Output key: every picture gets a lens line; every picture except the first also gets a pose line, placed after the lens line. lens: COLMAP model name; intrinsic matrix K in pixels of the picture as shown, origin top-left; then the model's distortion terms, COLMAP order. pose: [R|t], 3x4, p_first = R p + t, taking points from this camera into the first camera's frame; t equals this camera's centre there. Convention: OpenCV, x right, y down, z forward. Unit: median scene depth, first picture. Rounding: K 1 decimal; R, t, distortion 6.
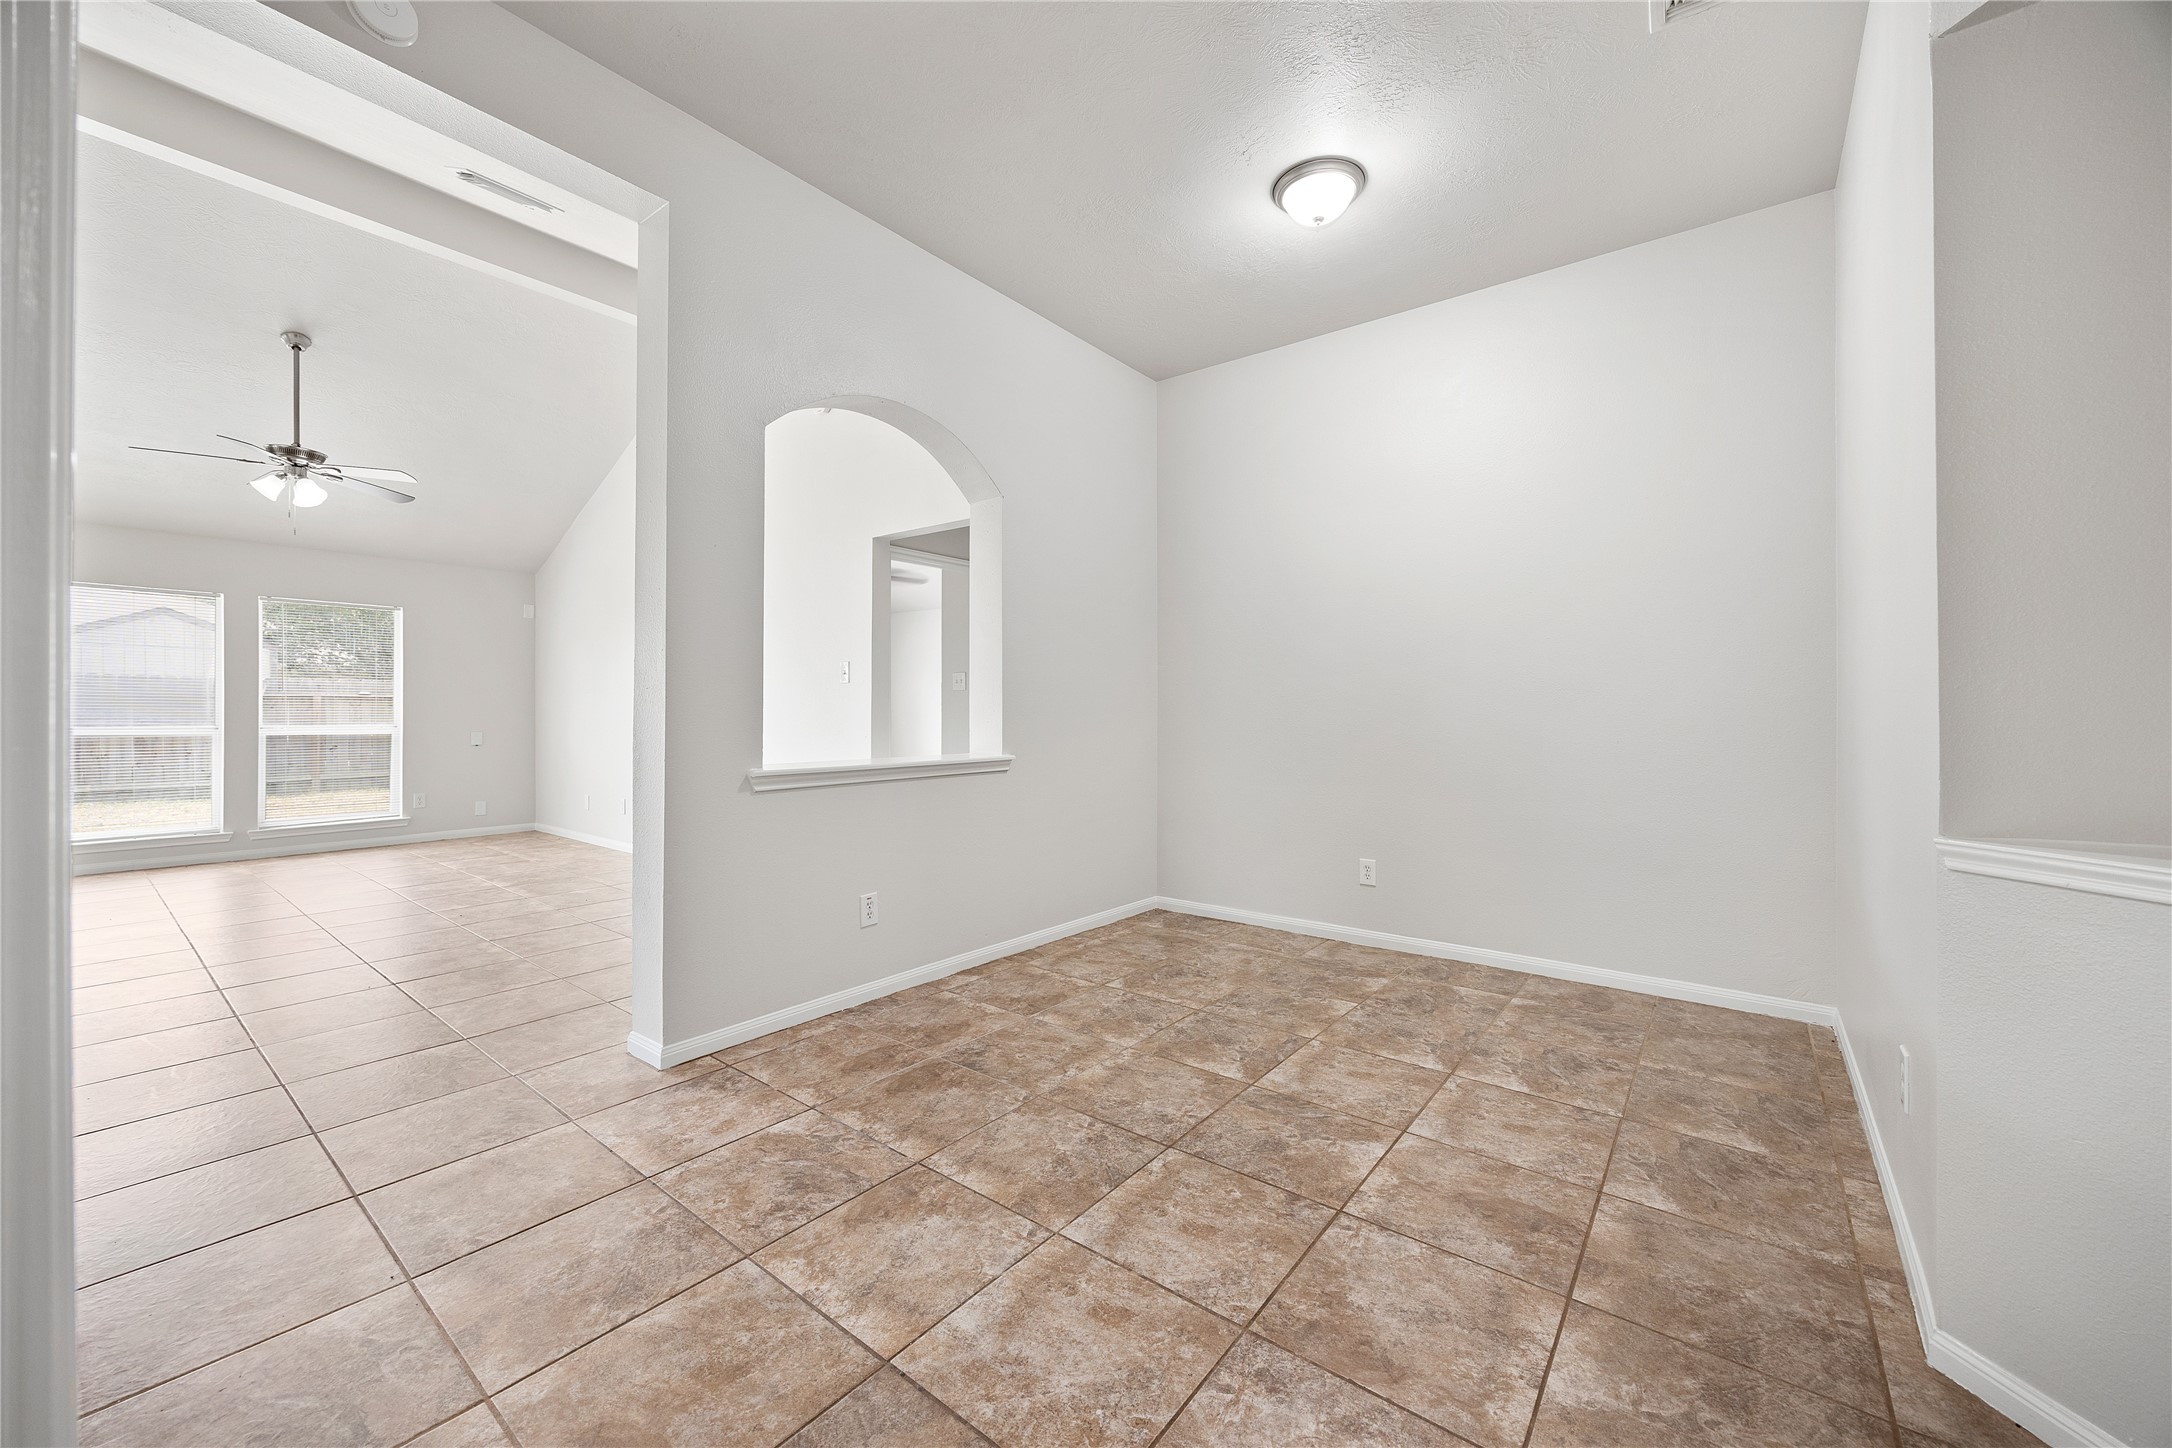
lens RADIAL K [[828.8, 0, 1091.1], [0, 828.8, 710.6], [0, 0, 1]] dist [-0.001668, -0.000030]
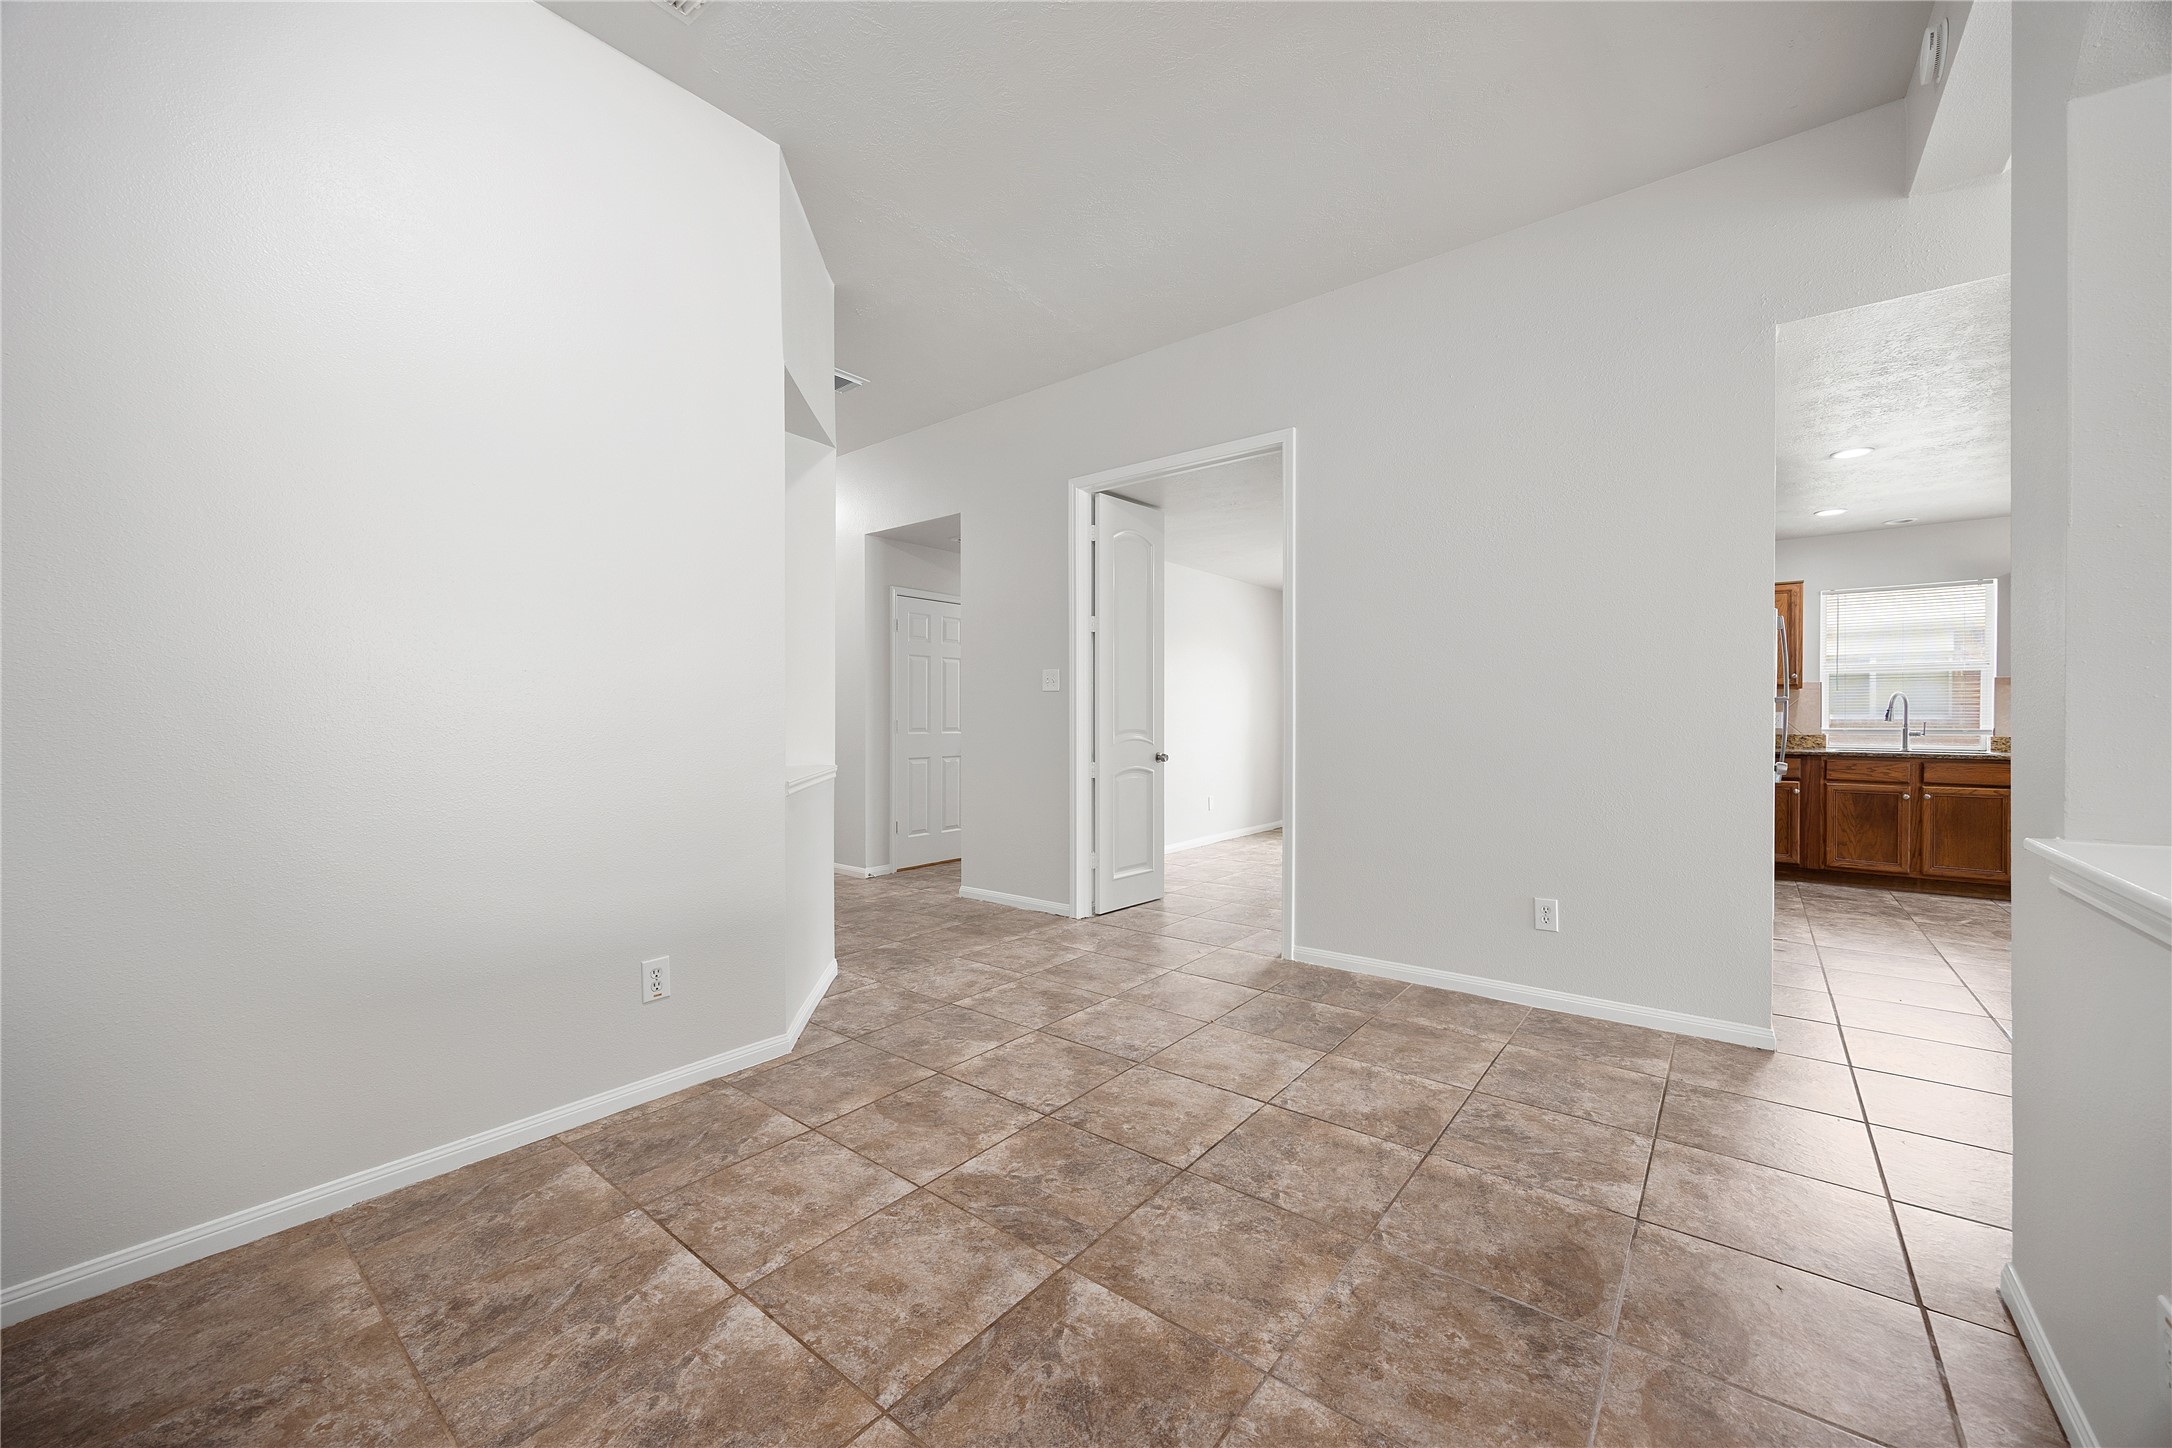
lens RADIAL K [[825.8, 0, 1091.4], [0, 825.8, 721.9], [0, 0, 1]] dist [-0.000481, -0.000074]
pose [[-0.999979, -0.000136, 0.006518, 0.194611], [-0.000101, 0.999986, 0.005365, 0.002454], [-0.006519, 0.005364, -0.999964, 1.939808]]
